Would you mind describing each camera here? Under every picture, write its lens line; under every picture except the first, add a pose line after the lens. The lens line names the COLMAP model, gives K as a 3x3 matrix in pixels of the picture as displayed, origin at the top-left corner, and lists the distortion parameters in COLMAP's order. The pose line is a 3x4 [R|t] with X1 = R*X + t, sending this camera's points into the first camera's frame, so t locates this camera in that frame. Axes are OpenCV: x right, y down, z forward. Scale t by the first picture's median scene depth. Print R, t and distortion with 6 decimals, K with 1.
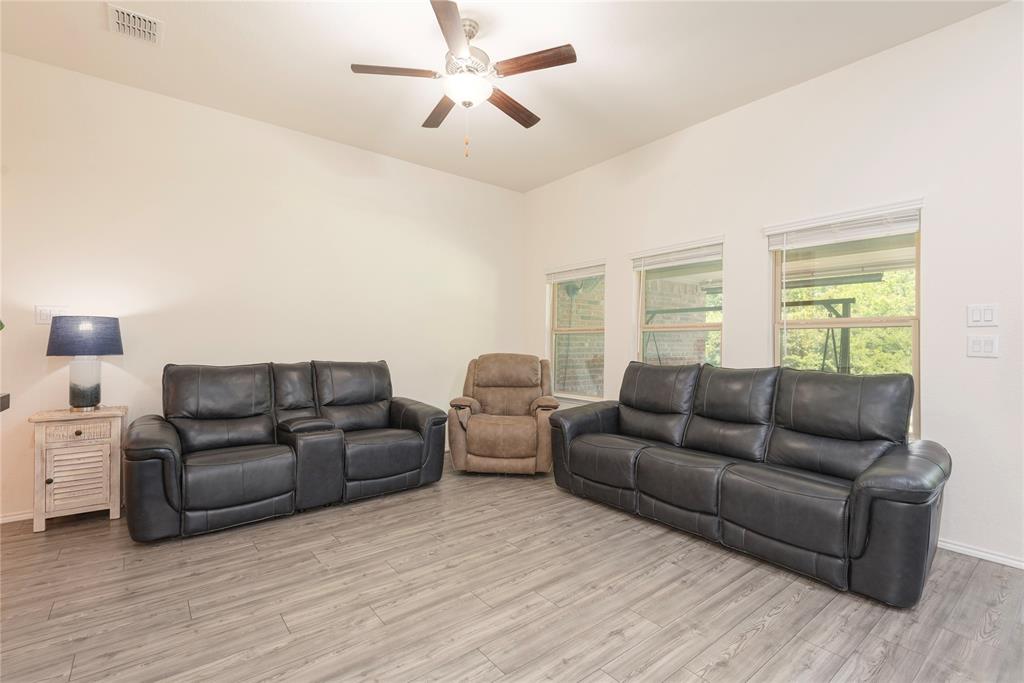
lens RADIAL K [[460.2, 0, 511.3], [0, 460.2, 340.1], [0, 0, 1]] dist [0.022747, -0.012891]
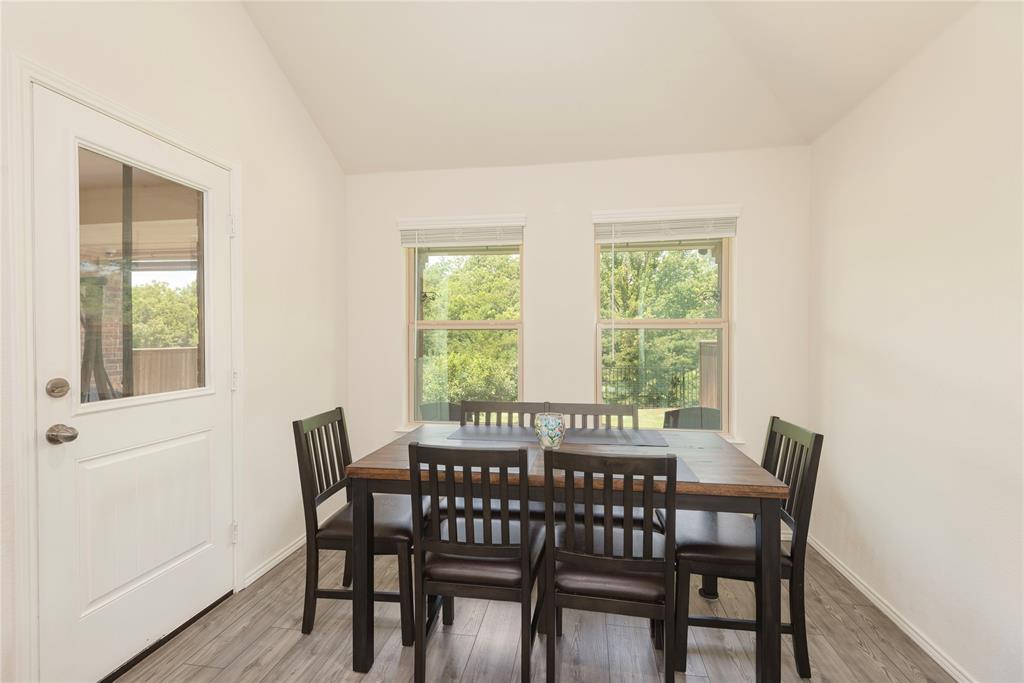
lens RADIAL K [[460.2, 0, 498.4], [0, 460.2, 338.1], [0, 0, 1]] dist [0.022747, -0.012891]
pose [[0.756675, -0.013497, 0.653652, 1.018326], [0.002407, 0.999838, 0.017858, -0.020302], [-0.653787, -0.011939, 0.756585, 0.178851]]
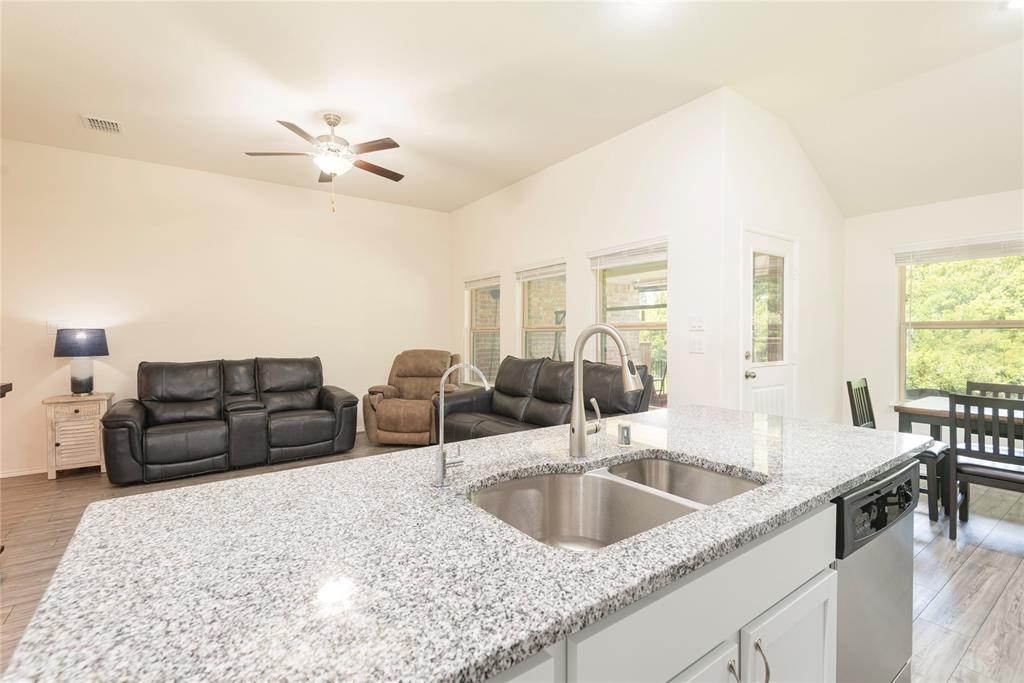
lens RADIAL K [[460.2, 0, 511.1], [0, 460.2, 340.0], [0, 0, 1]] dist [0.022747, -0.012891]
pose [[0.998677, -0.010802, -0.050281, 0.454090], [0.011875, 0.999707, 0.021086, -0.031213], [0.050038, -0.021655, 0.998513, -0.336951]]
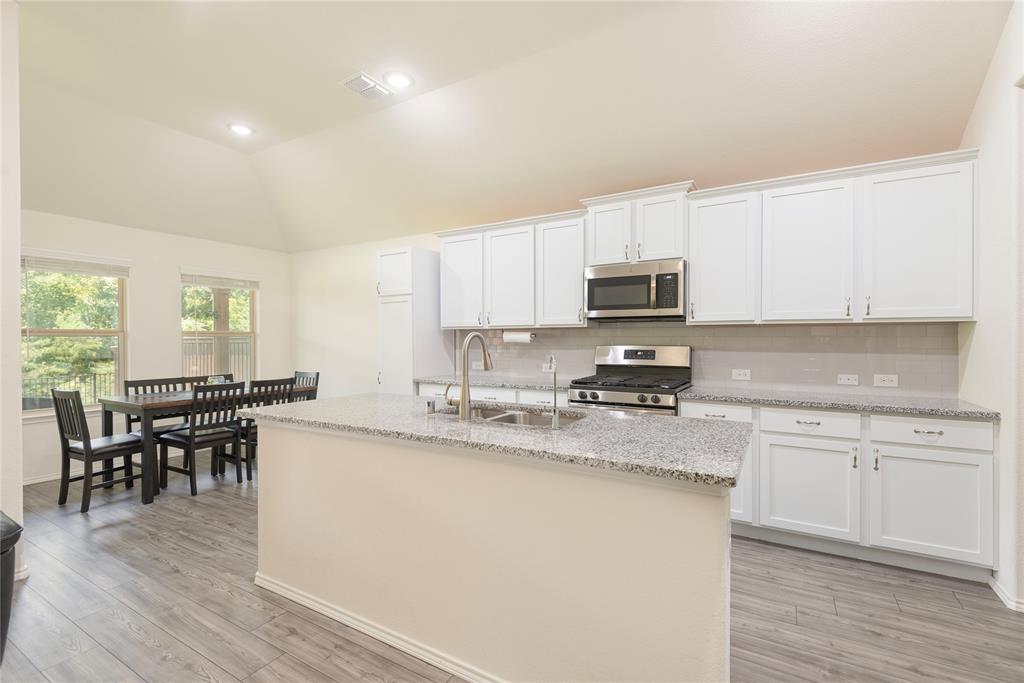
lens RADIAL K [[460.2, 0, 509.7], [0, 460.2, 337.8], [0, 0, 1]] dist [0.022747, -0.012891]
pose [[-0.354956, -0.003800, 0.934875, -0.160850], [-0.008648, 0.999962, 0.000781, -0.028333], [-0.934843, -0.007808, -0.354975, 0.290632]]
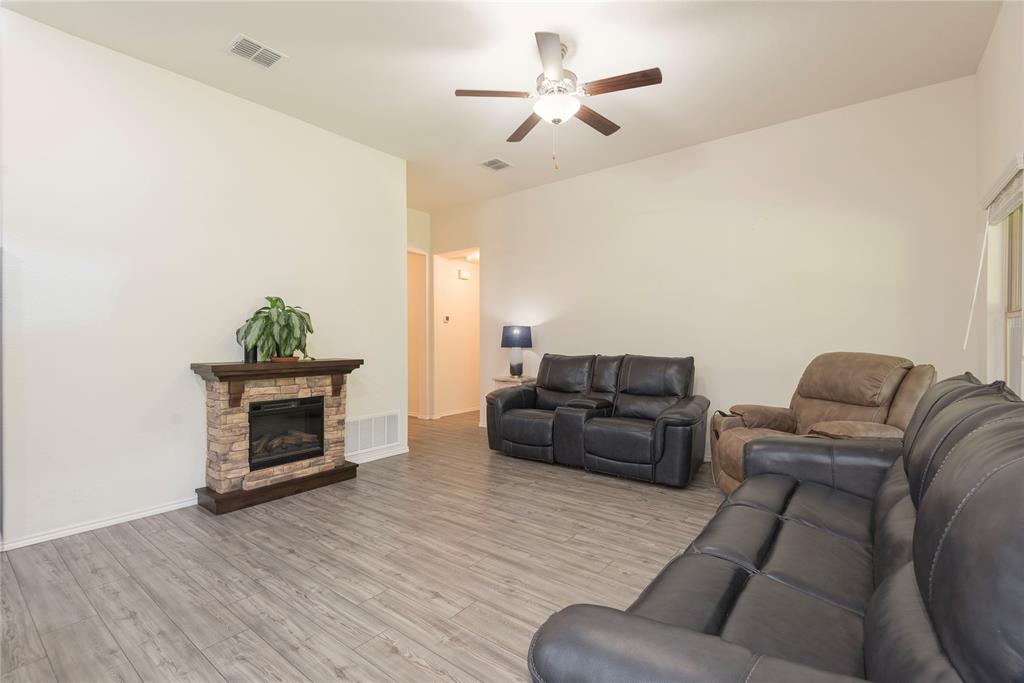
lens RADIAL K [[460.2, 0, 510.2], [0, 460.2, 341.0], [0, 0, 1]] dist [0.022747, -0.012891]
pose [[0.229902, -0.002508, -0.973211, 0.850550], [0.013604, 0.999907, 0.000637, 0.007197], [0.973119, -0.013386, 0.229915, 0.572211]]
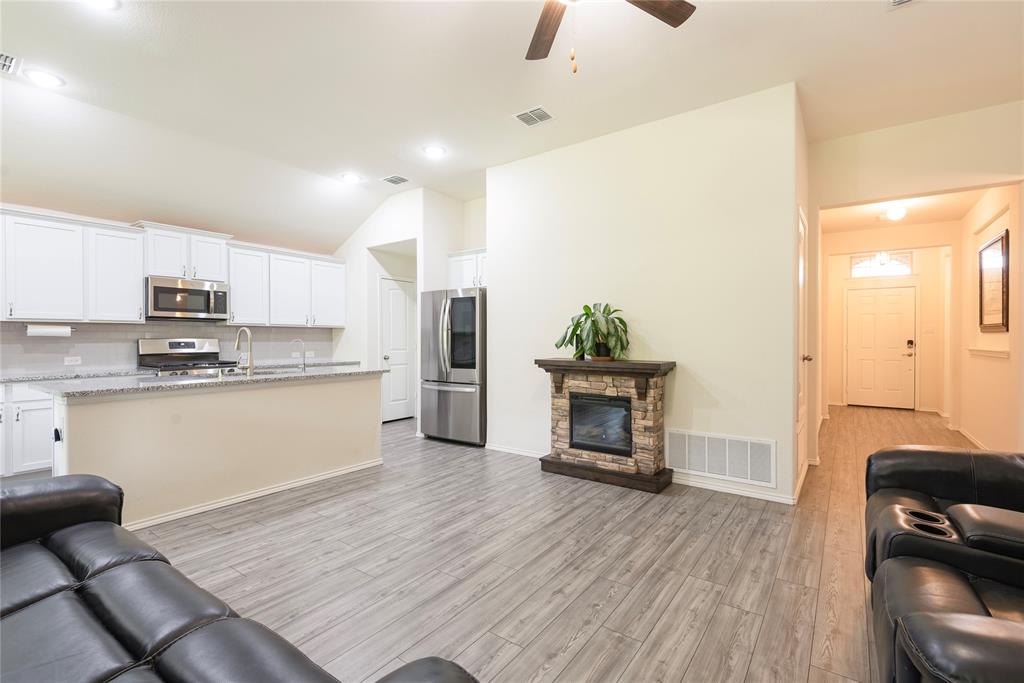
lens RADIAL K [[460.2, 0, 511.6], [0, 460.2, 341.4], [0, 0, 1]] dist [0.022747, -0.012891]
pose [[-0.962924, -0.002940, -0.269755, 0.160705], [-0.002163, 0.999993, -0.003179, 0.002967], [0.269762, -0.002478, -0.962924, 1.475152]]
